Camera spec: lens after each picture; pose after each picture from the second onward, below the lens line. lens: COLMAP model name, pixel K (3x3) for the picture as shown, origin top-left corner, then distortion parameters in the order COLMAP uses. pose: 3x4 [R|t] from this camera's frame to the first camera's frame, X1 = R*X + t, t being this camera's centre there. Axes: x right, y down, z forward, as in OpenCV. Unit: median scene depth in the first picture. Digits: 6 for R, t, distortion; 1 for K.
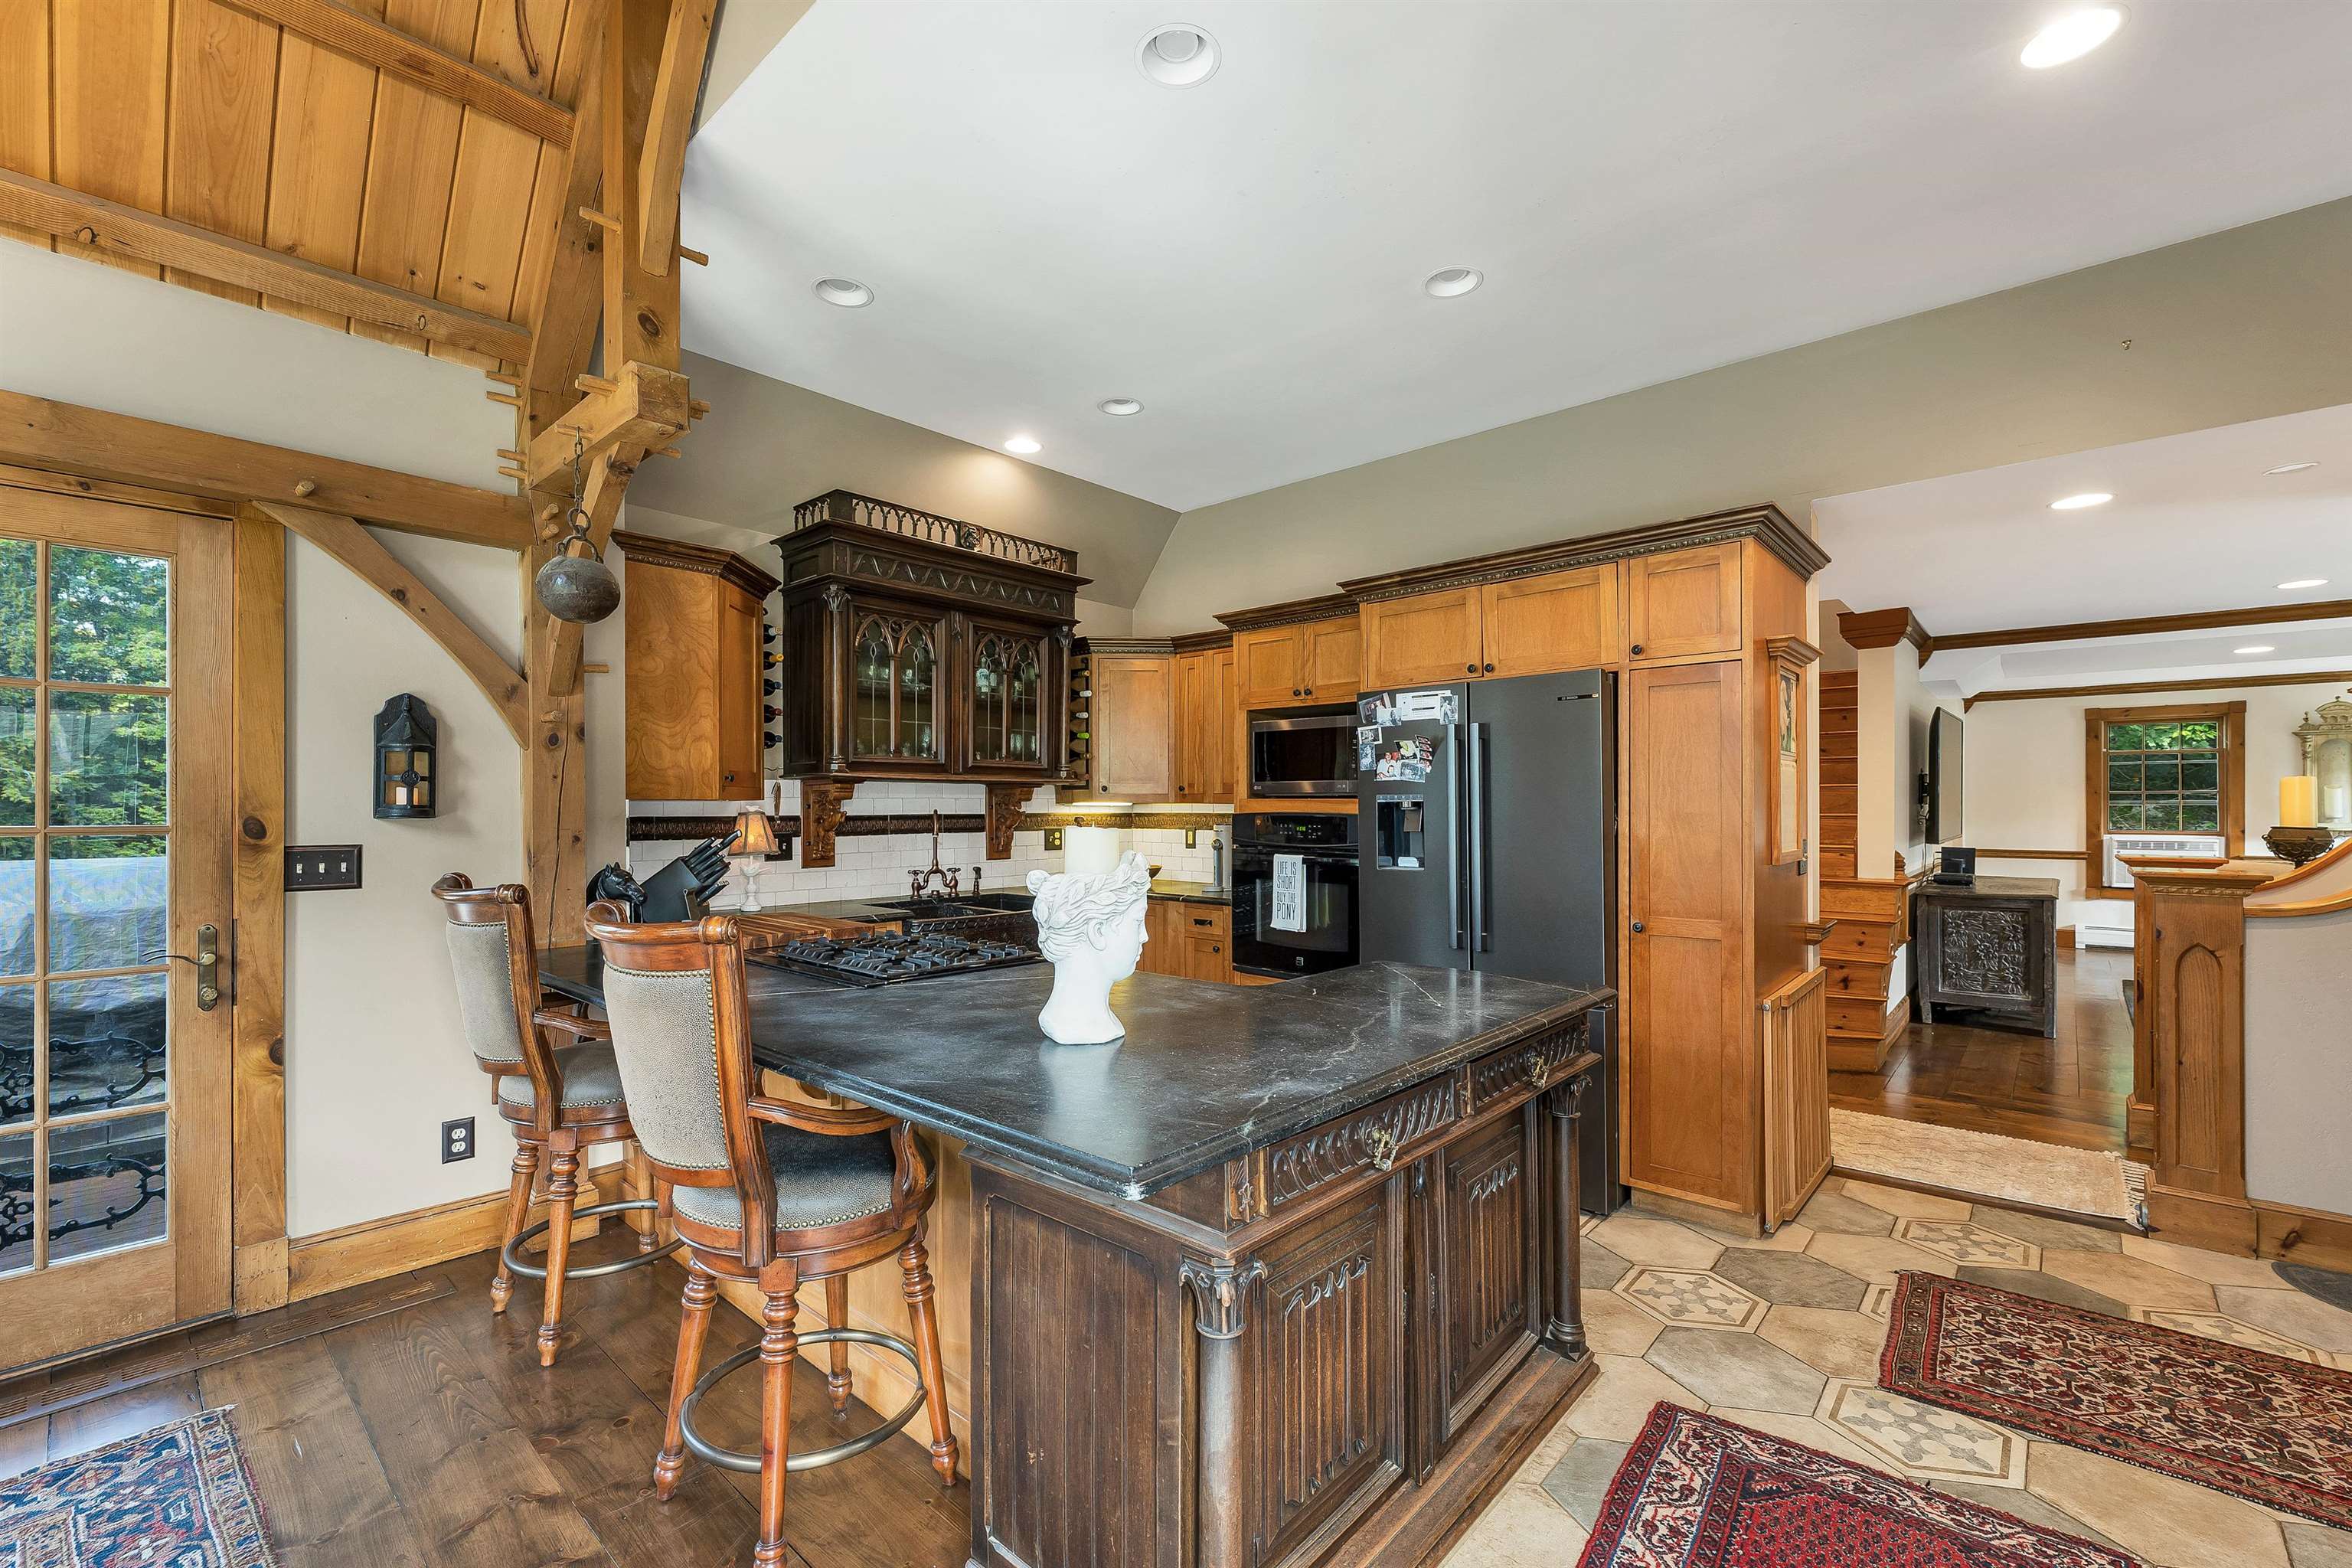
lens RADIAL K [[966.7, 0, 1170.6], [0, 966.7, 799.7], [0, 0, 1]] dist [-0.001047, -0.000146]
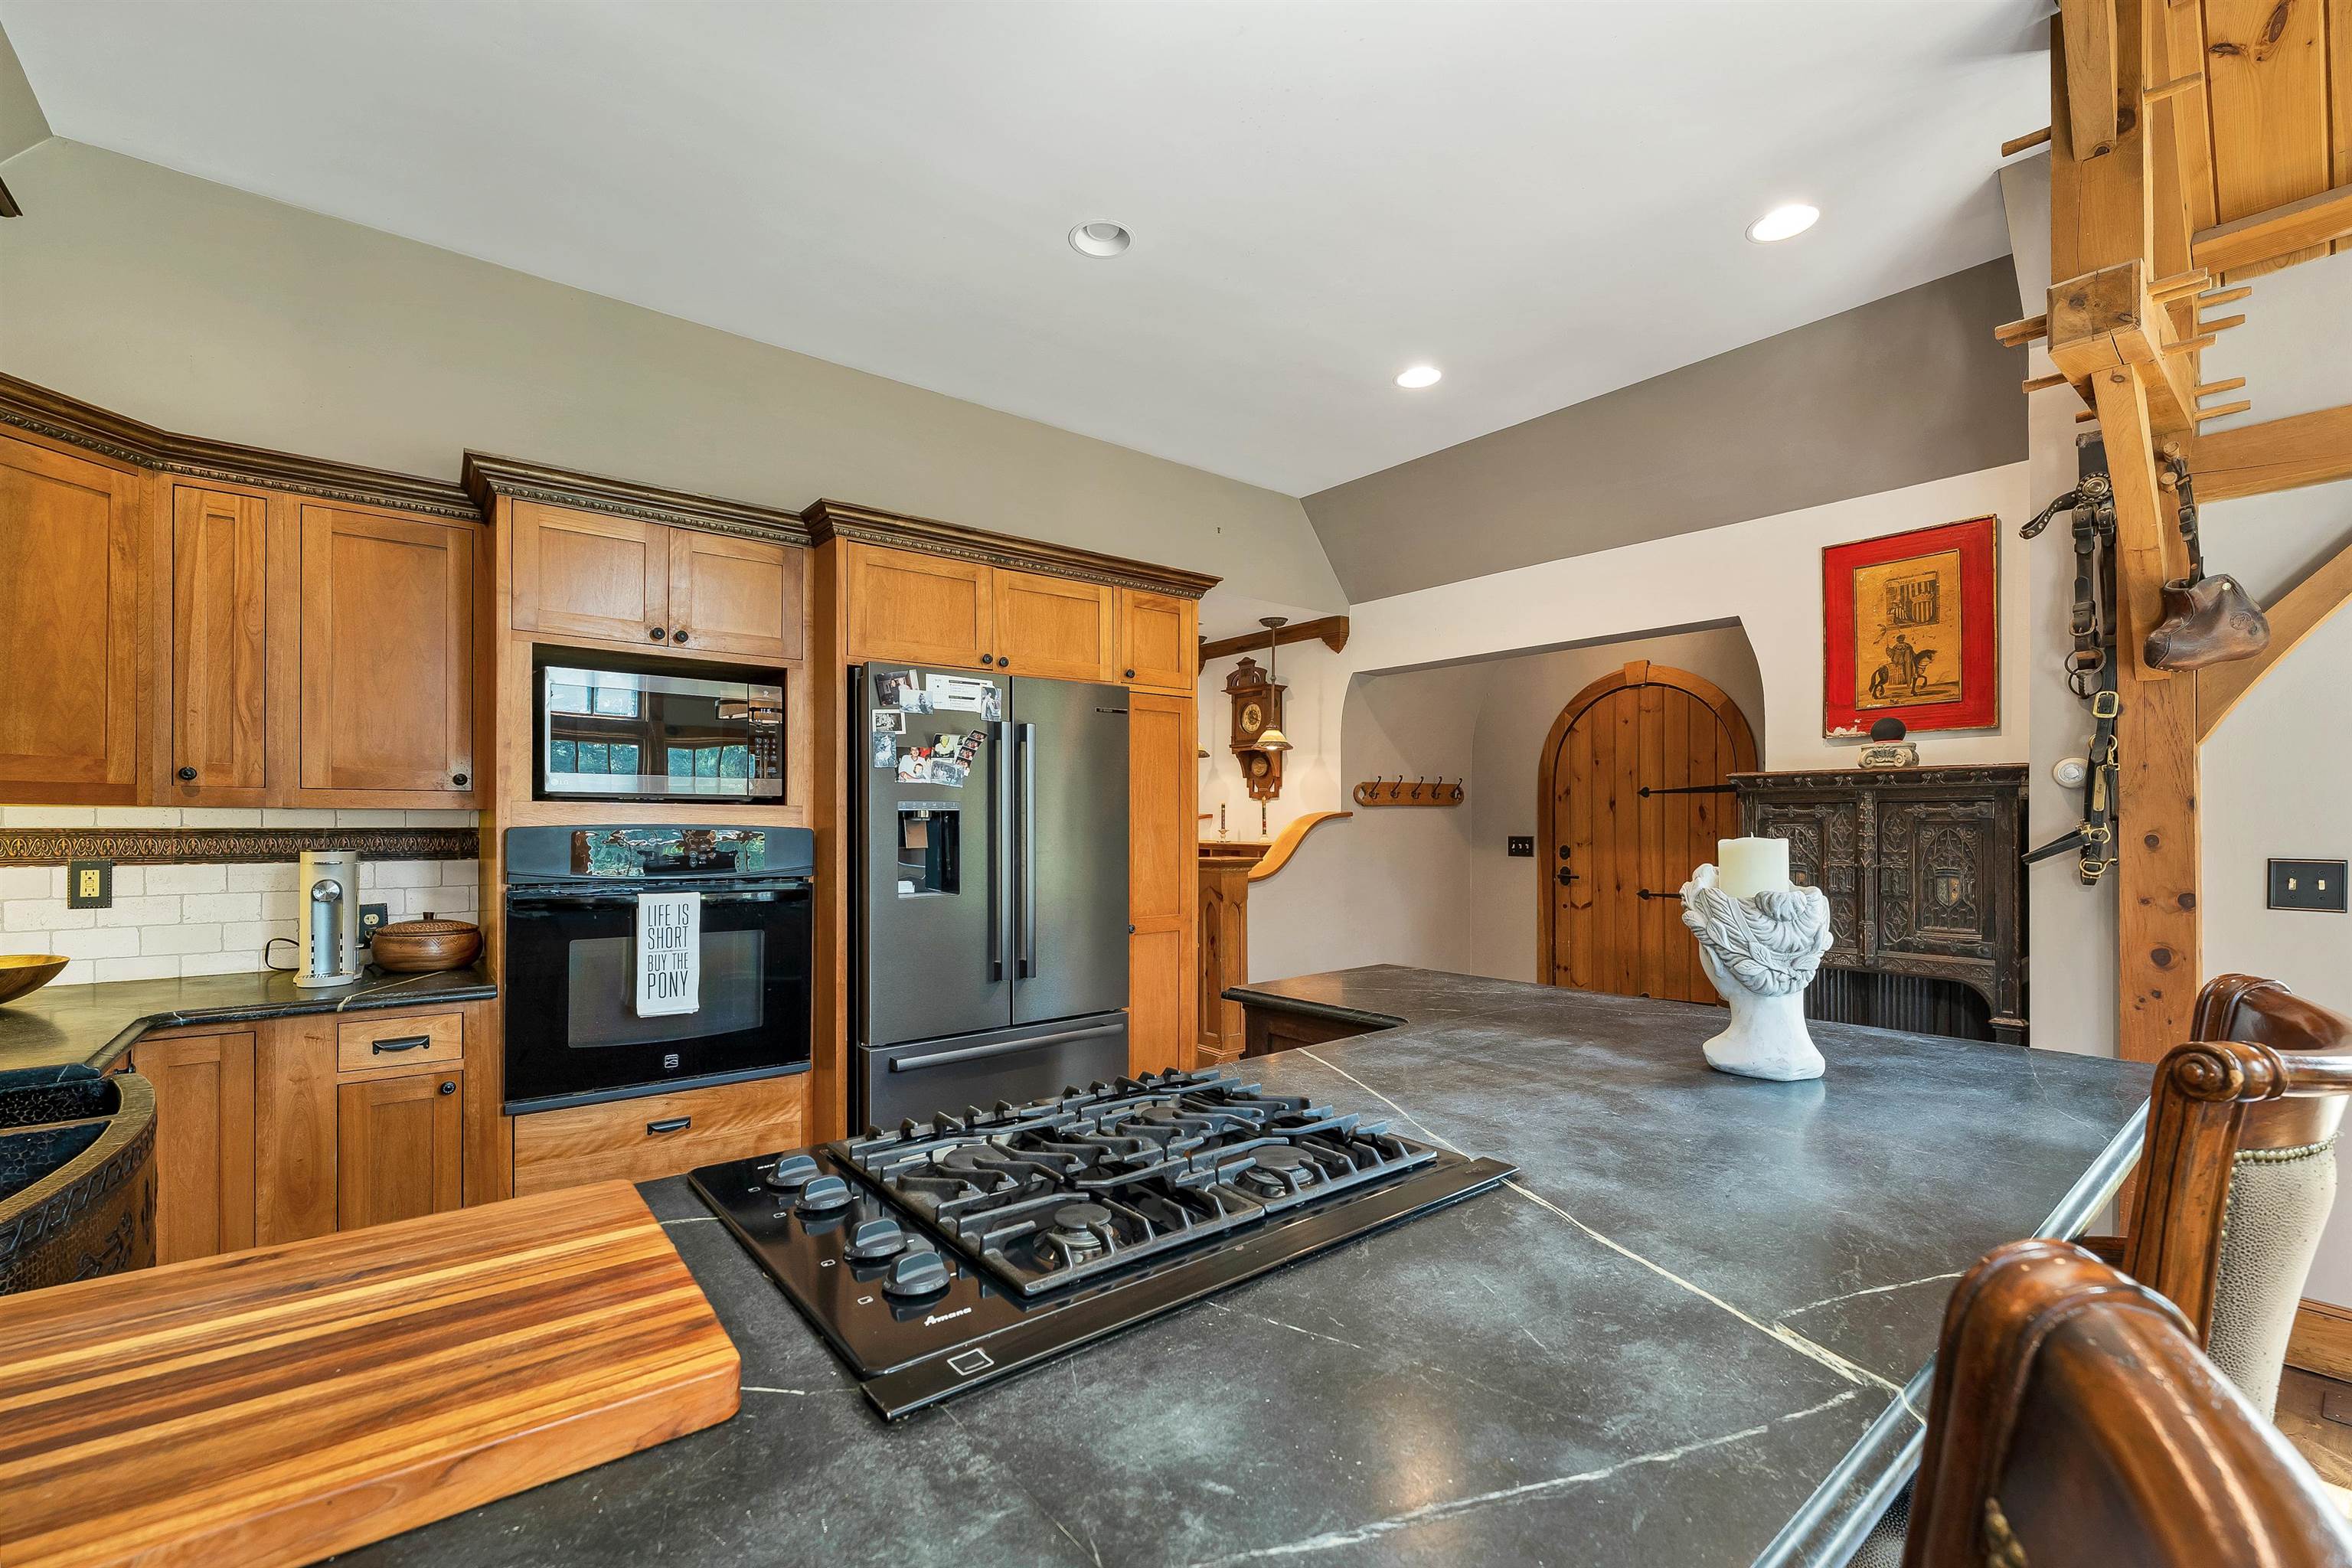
lens RADIAL K [[984.3, 0, 1166.5], [0, 984.3, 812.3], [0, 0, 1]] dist [0.000590, -0.000547]
pose [[0.153974, 0.005520, 0.988059, -0.435486], [-0.011382, 0.999928, -0.003812, 0.003728], [-0.988009, -0.010659, 0.154026, 0.563507]]
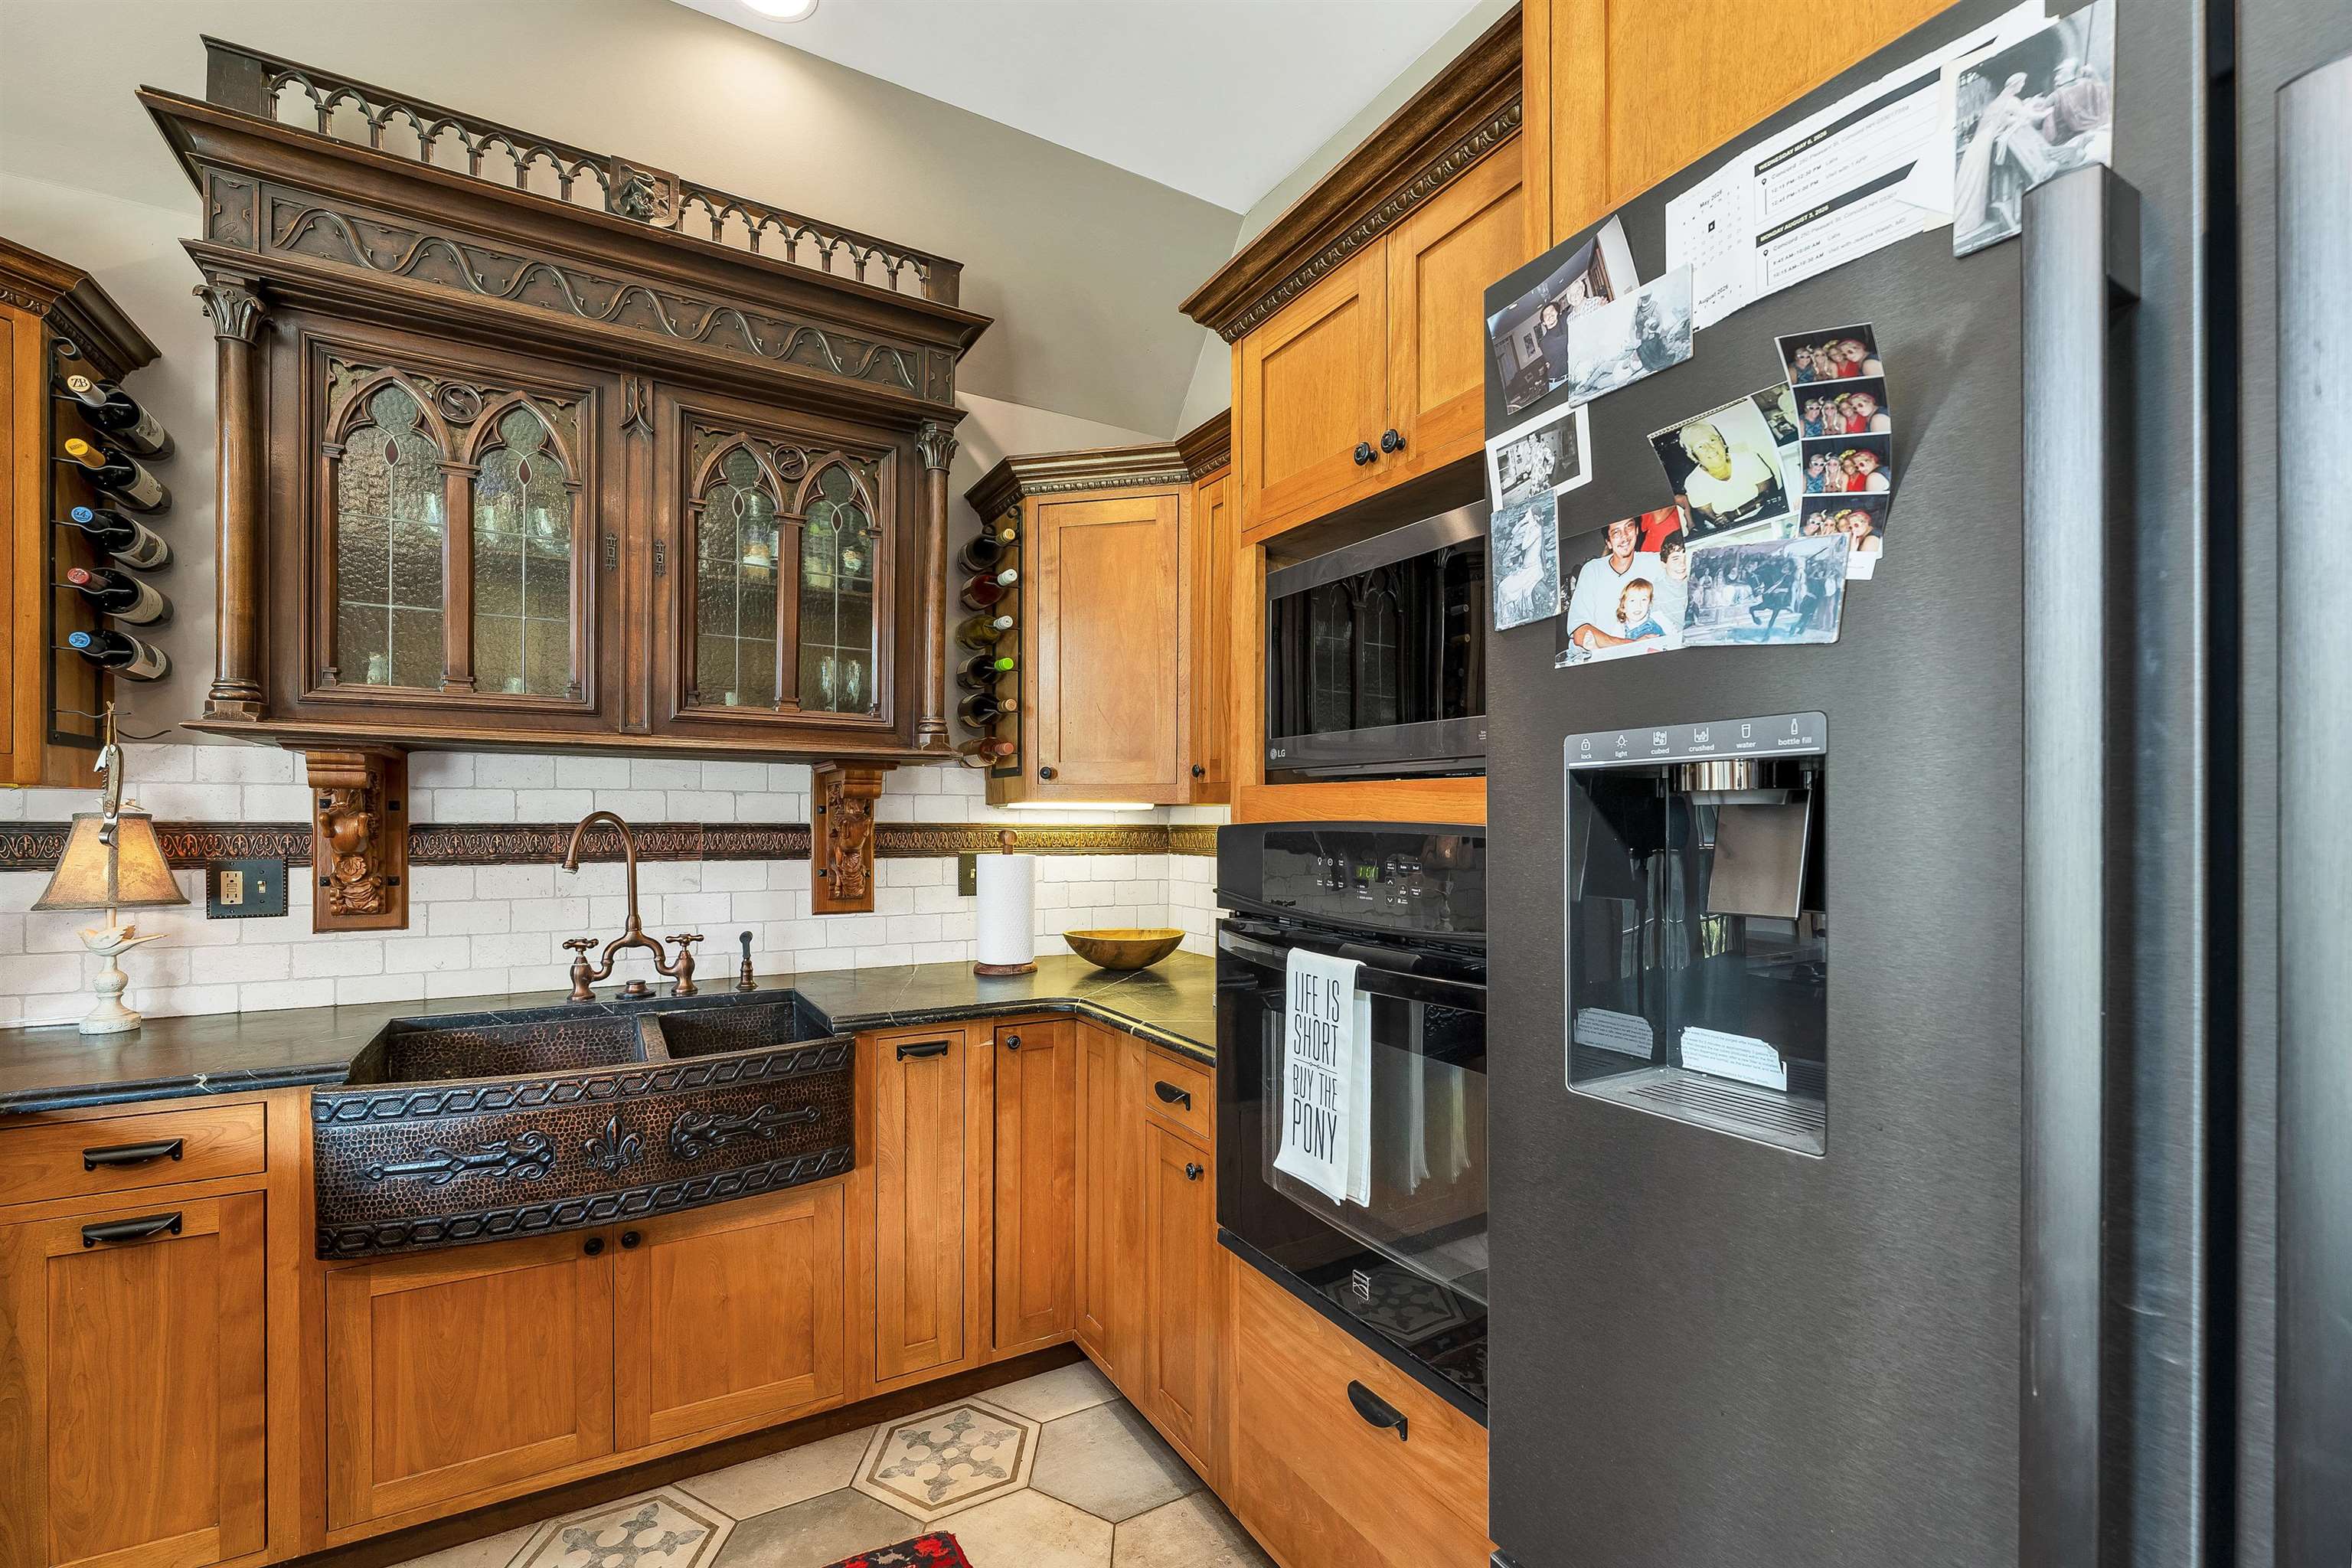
lens RADIAL K [[988.9, 0, 1190.5], [0, 988.9, 821.2], [0, 0, 1]] dist [0.001144, 0.000114]
pose [[0.959863, 0.006103, -0.280403, 0.163817], [-0.004344, 0.999967, 0.006893, 0.010738], [0.280436, -0.005398, 0.959858, 0.646462]]
